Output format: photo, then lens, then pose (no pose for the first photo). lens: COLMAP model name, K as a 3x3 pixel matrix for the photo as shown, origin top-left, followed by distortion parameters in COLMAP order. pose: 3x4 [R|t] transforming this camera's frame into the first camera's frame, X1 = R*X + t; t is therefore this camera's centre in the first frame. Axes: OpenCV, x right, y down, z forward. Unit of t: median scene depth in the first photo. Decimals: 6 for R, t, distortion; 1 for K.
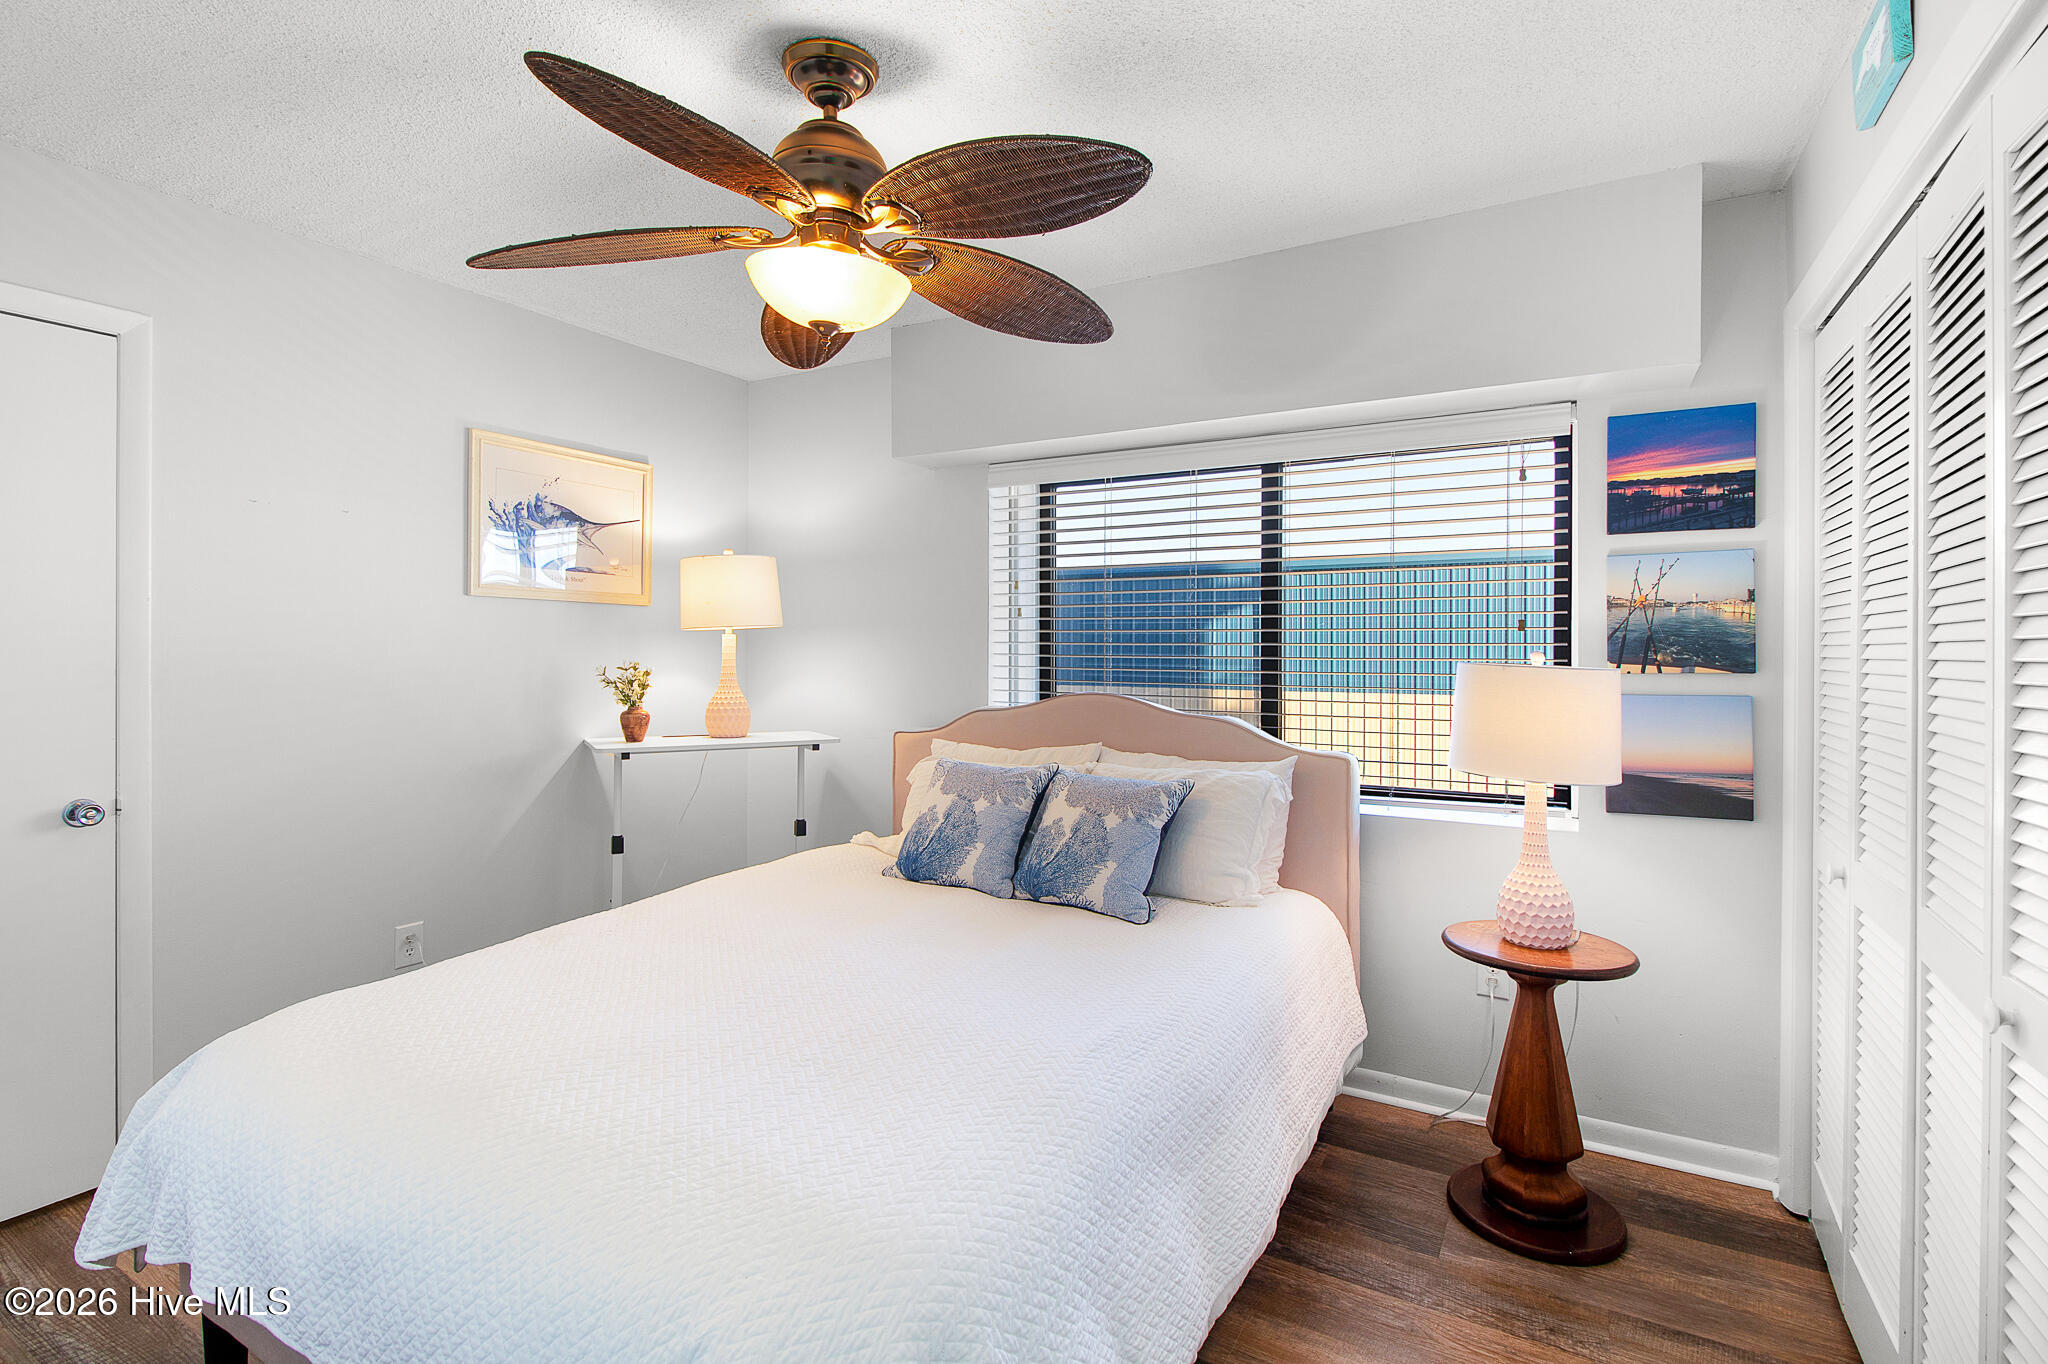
lens RADIAL K [[965.4, 0, 1028.2], [0, 965.4, 646.8], [0, 0, 1]] dist [0.002223, -0.000283]
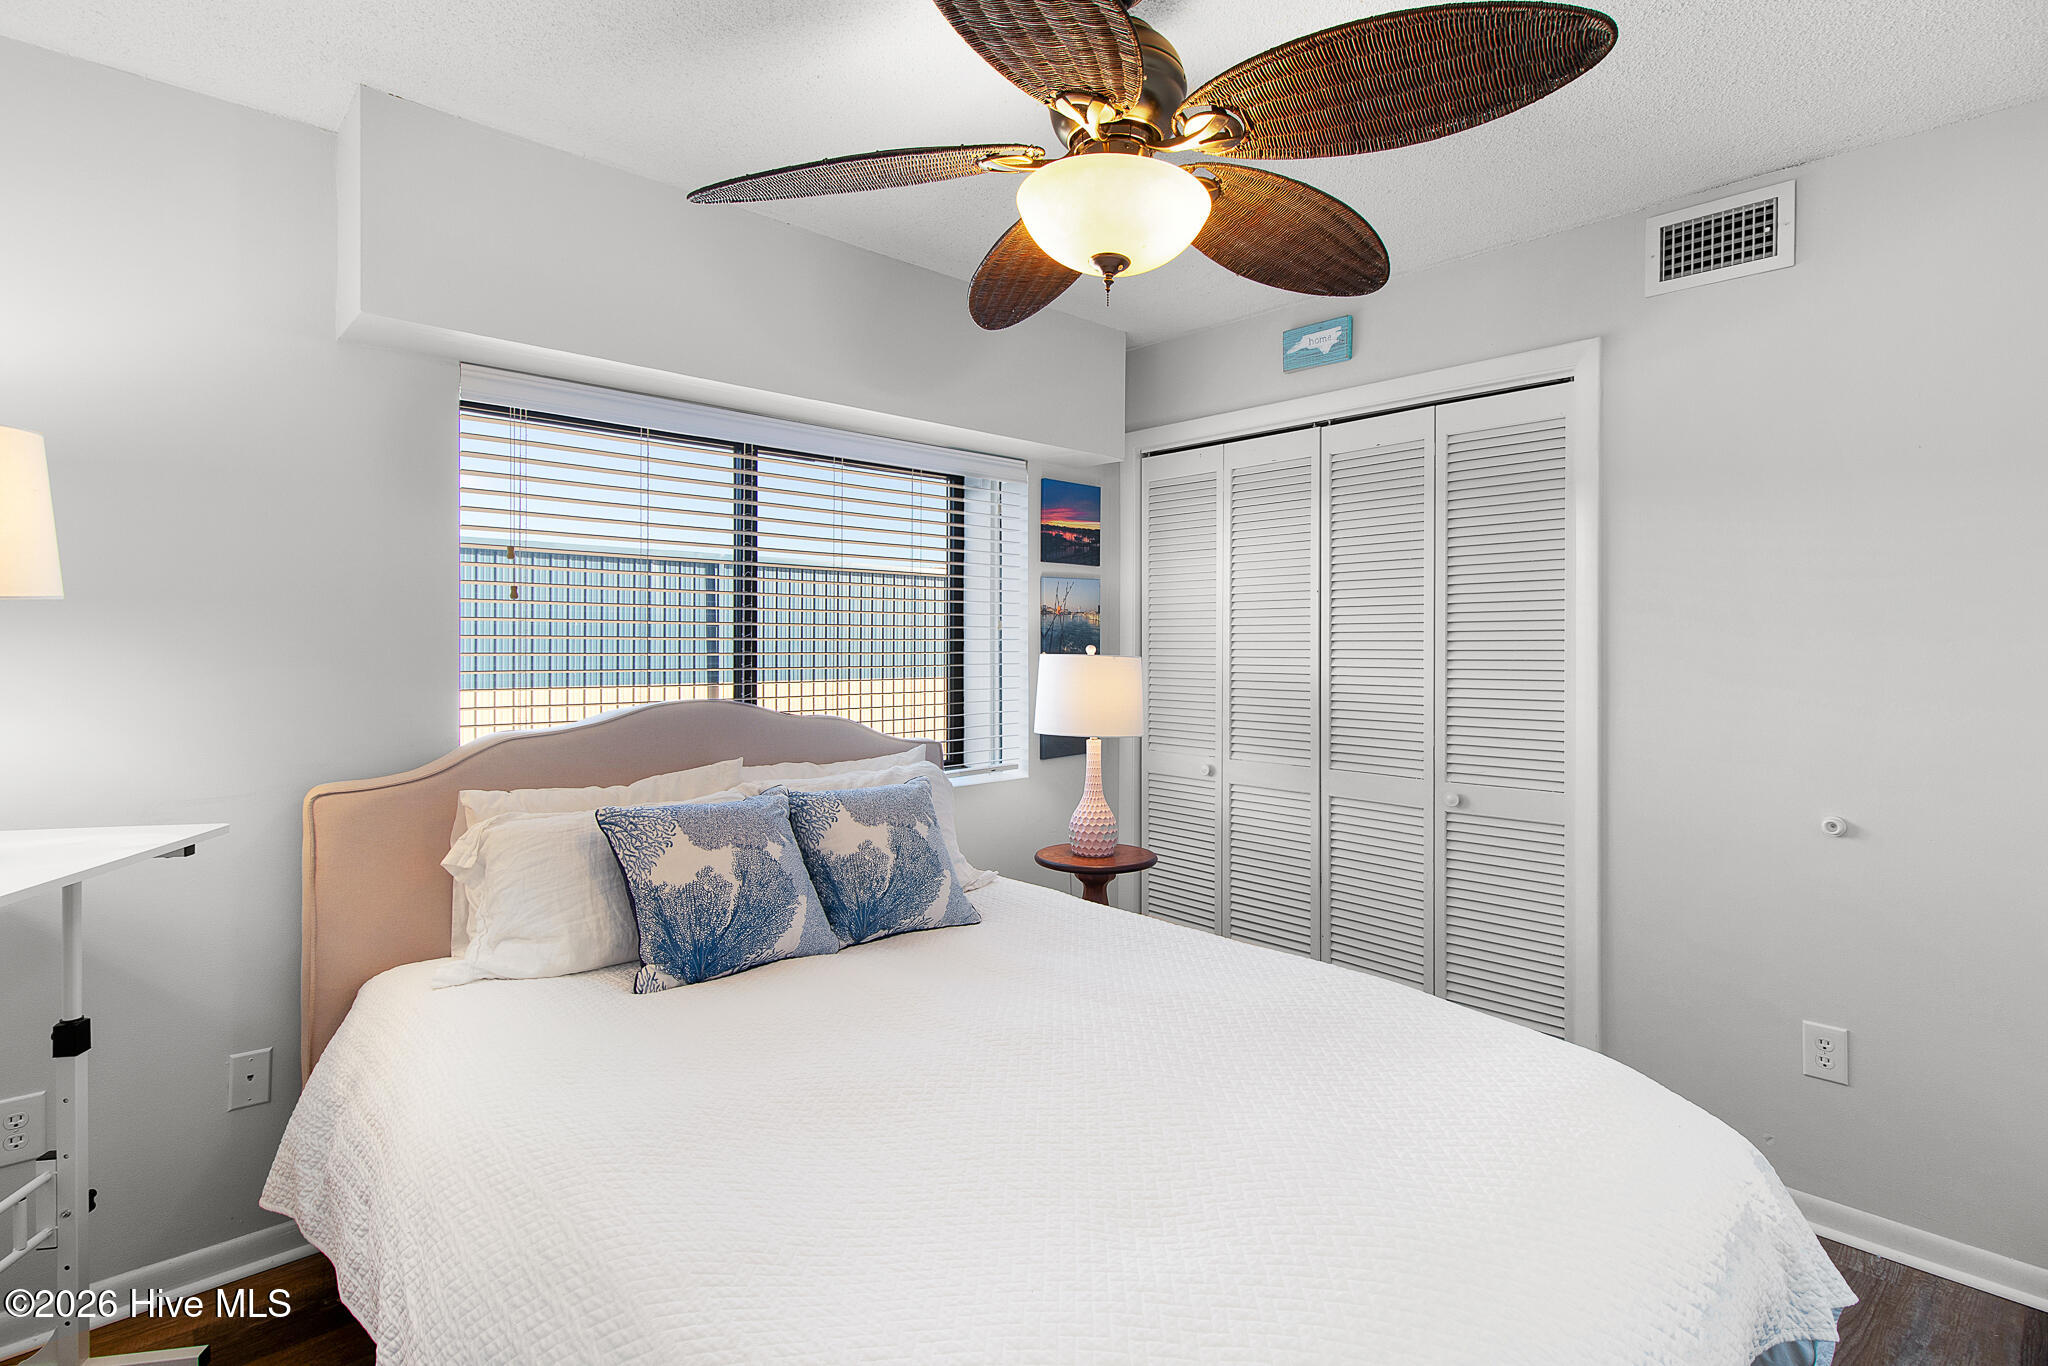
lens RADIAL K [[965.4, 0, 1028.2], [0, 965.4, 647.8], [0, 0, 1]] dist [0.002223, -0.000283]
pose [[0.303106, -0.005992, 0.952938, -0.761127], [-0.002973, 0.999969, 0.007234, -0.001877], [-0.952952, -0.005026, 0.303079, 0.615484]]
